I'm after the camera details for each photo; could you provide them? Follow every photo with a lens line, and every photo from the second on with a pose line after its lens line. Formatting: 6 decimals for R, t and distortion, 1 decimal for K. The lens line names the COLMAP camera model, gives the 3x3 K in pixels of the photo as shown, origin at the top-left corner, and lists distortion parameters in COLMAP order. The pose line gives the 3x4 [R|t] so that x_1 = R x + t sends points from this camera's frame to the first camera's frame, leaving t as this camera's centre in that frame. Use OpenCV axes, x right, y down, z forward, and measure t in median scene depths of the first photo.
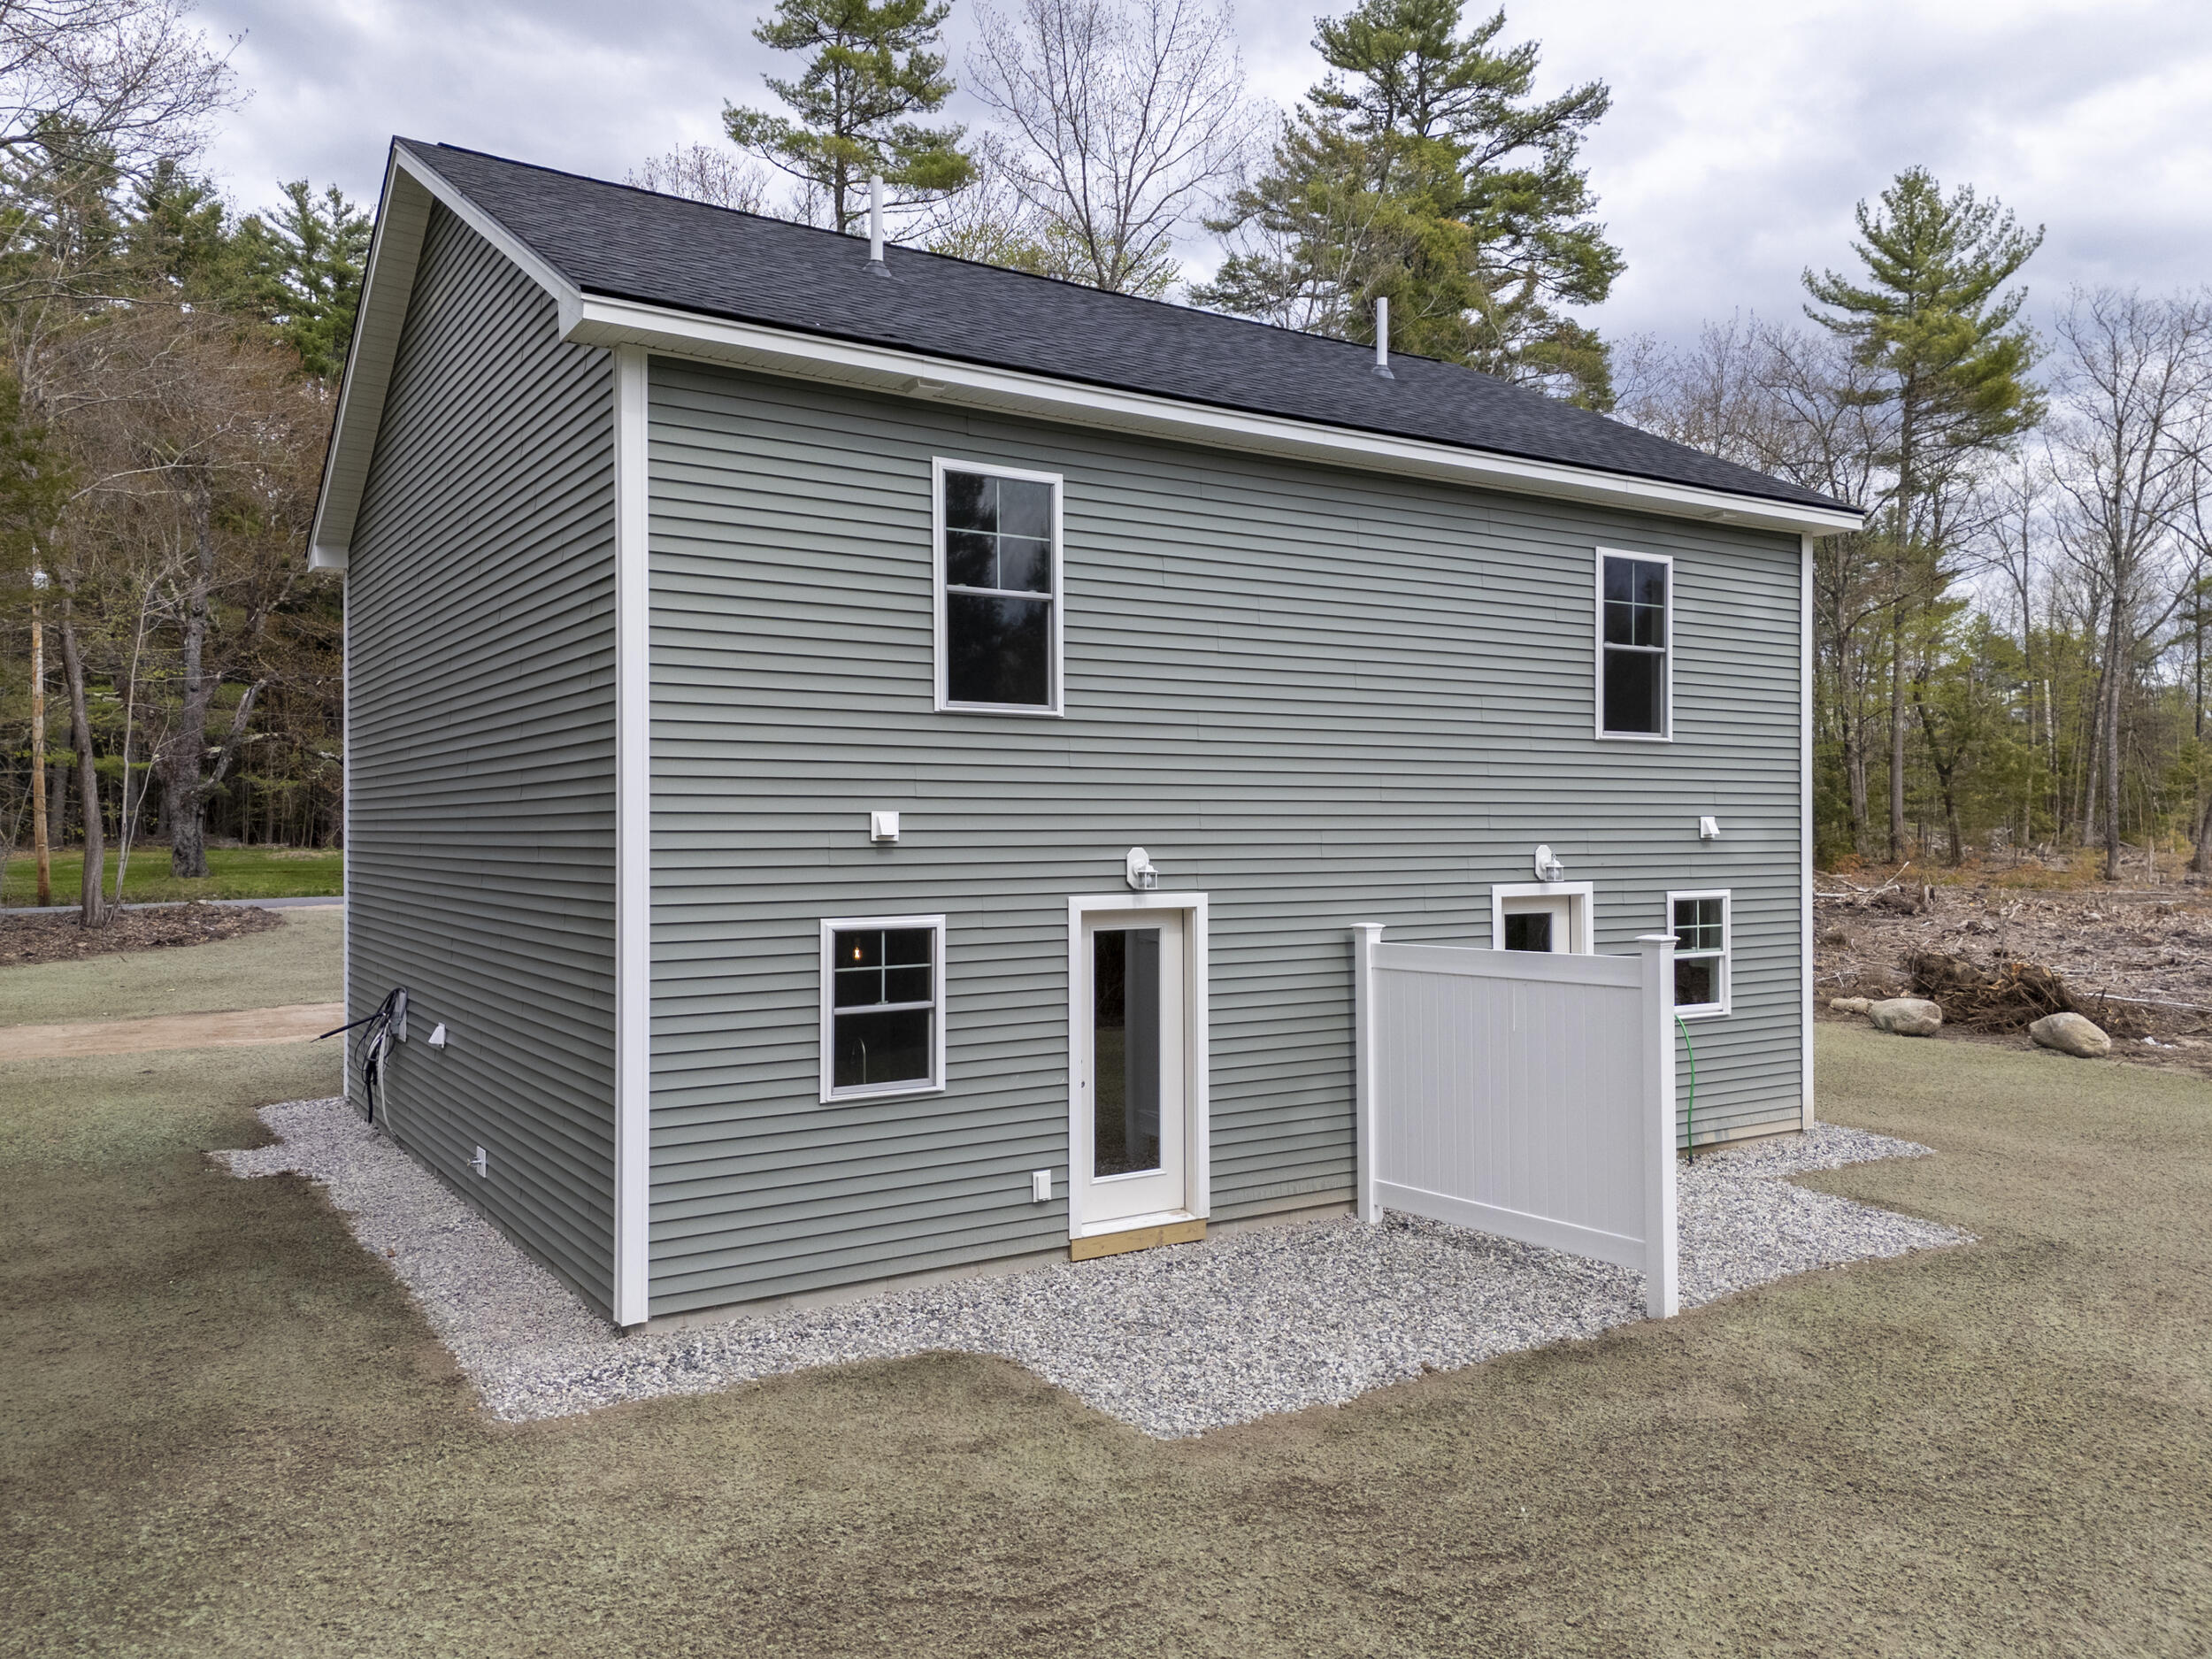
lens RADIAL K [[1608.0, 0, 1106.0], [0, 1608.0, 829.5], [0, 0, 1]] dist [0.134995, -0.212774]
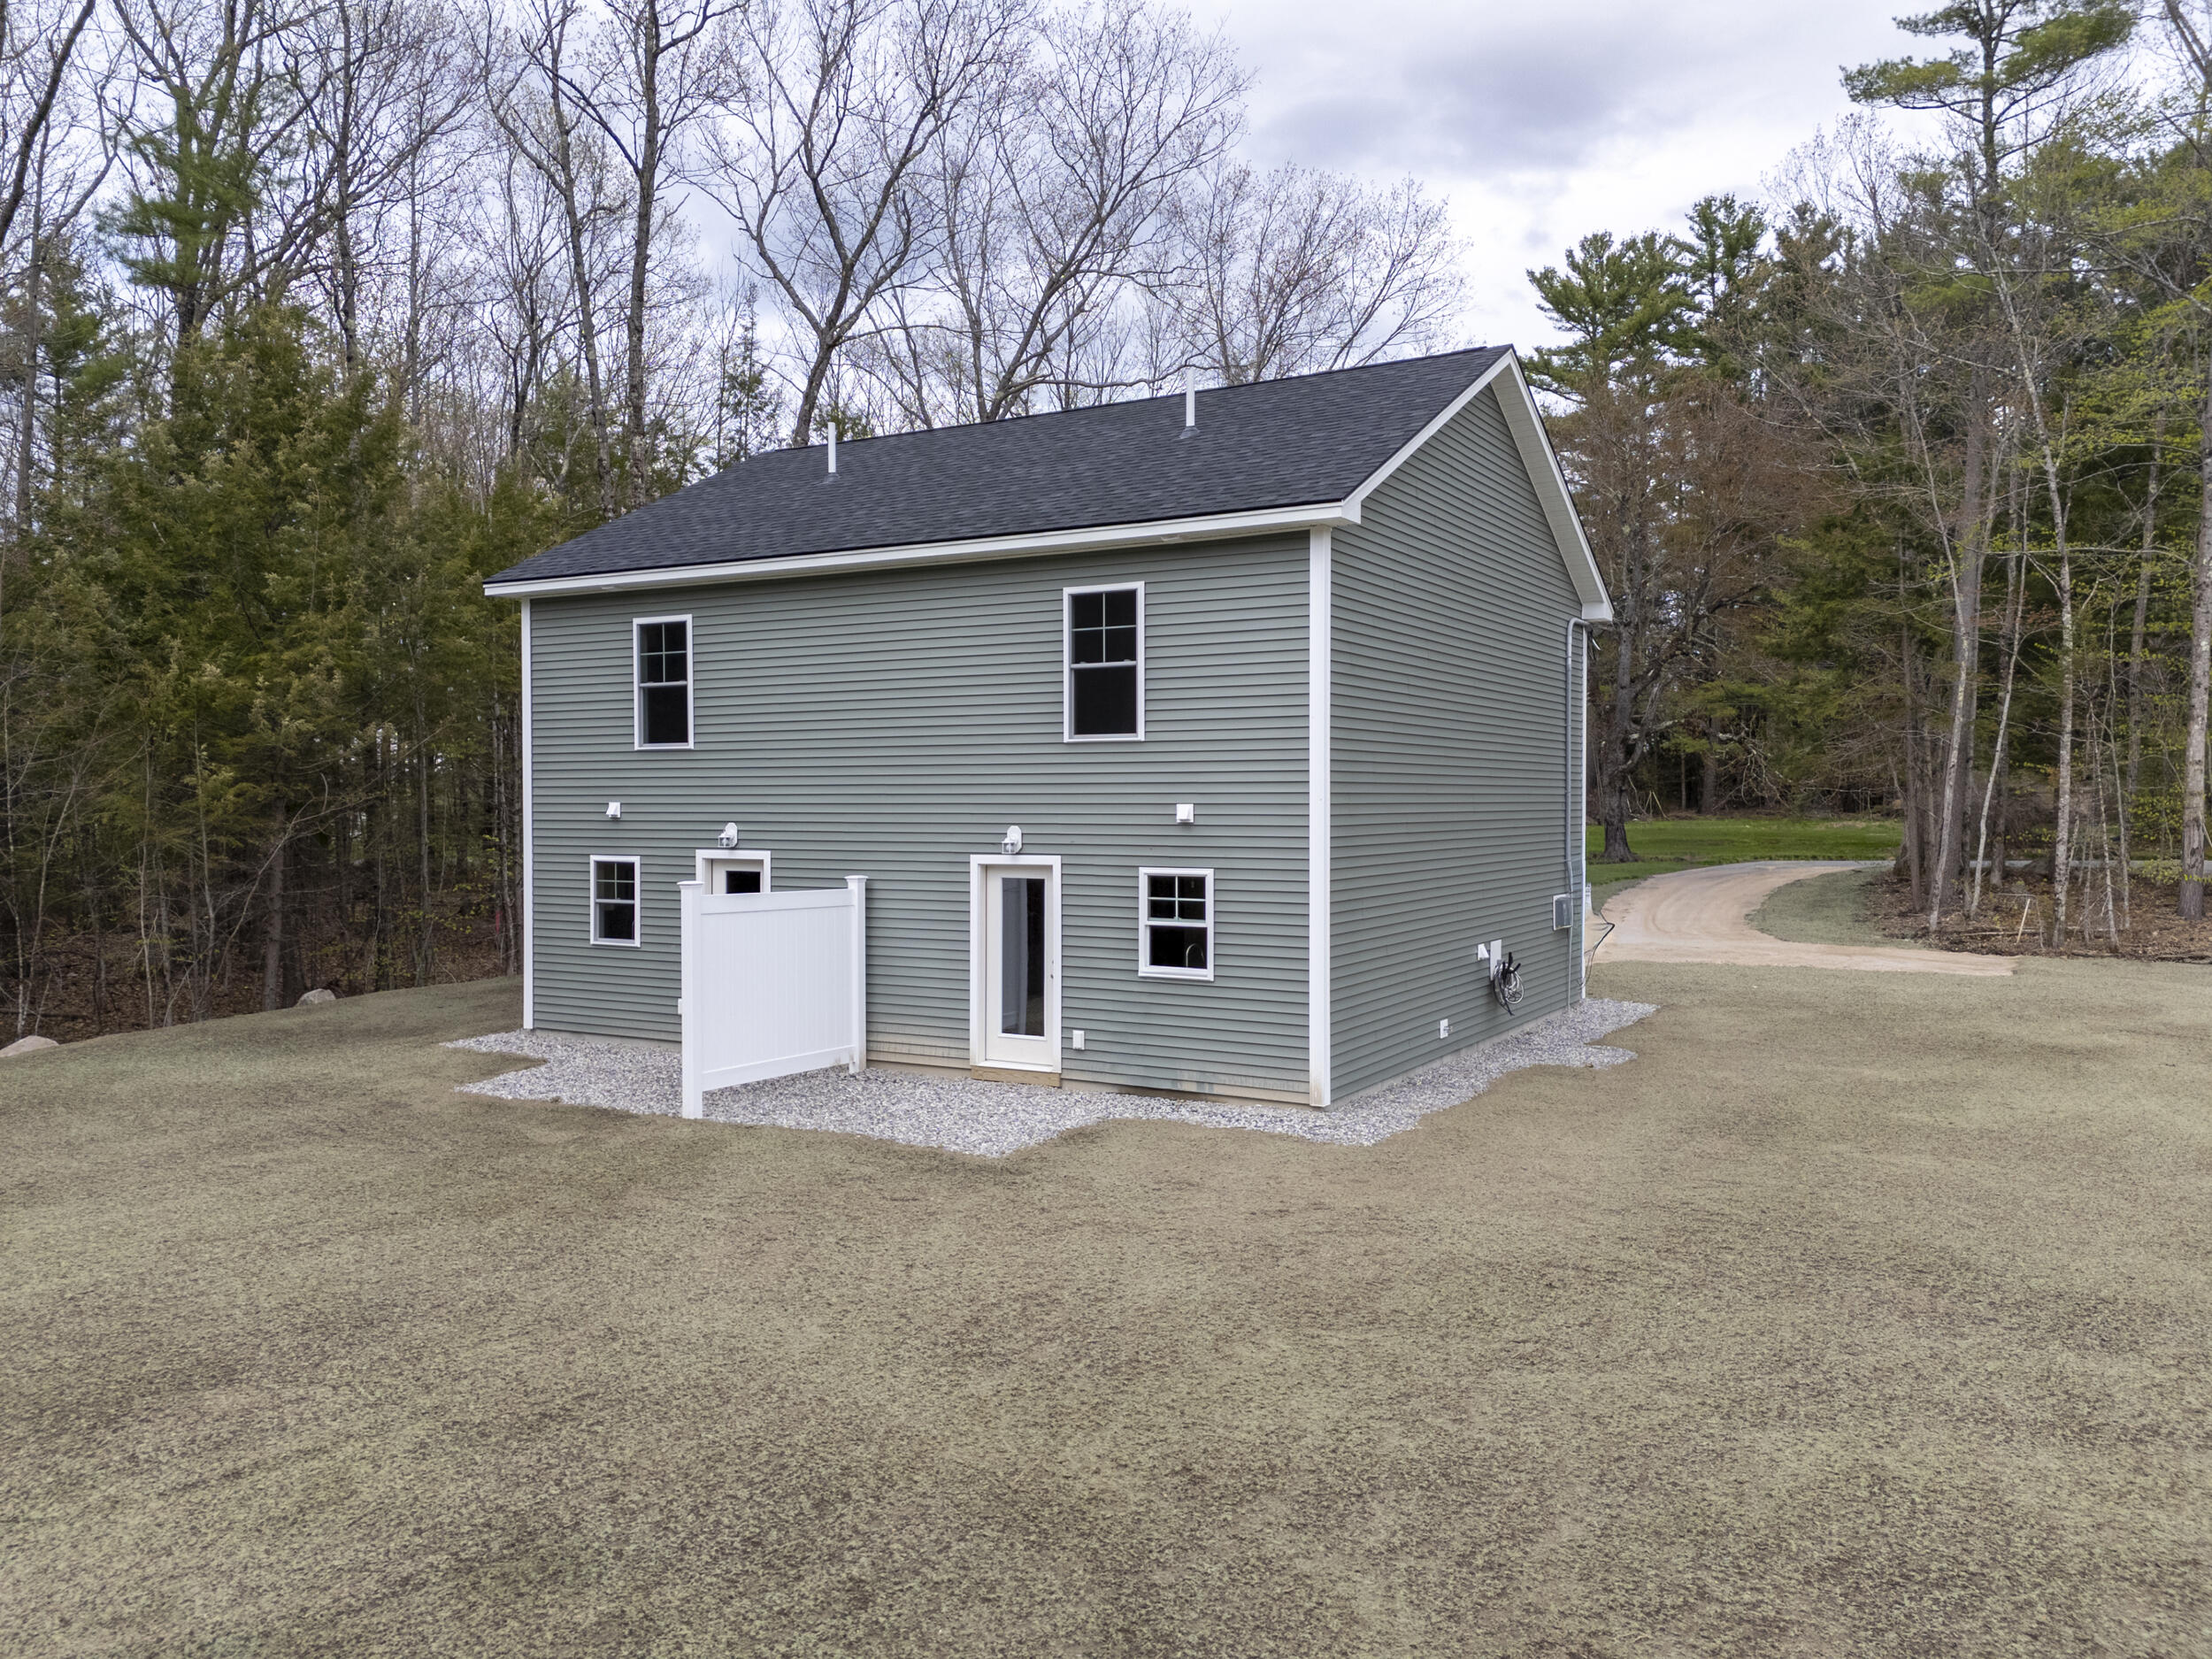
lens RADIAL K [[1608.0, 0, 1106.0], [0, 1608.0, 829.5], [0, 0, 1]] dist [0.134995, -0.212774]
pose [[0.452398, 0.017041, -0.891653, 1.795033], [-0.000443, 0.999822, 0.018883, -0.014900], [0.891816, -0.008148, 0.452325, 0.592693]]
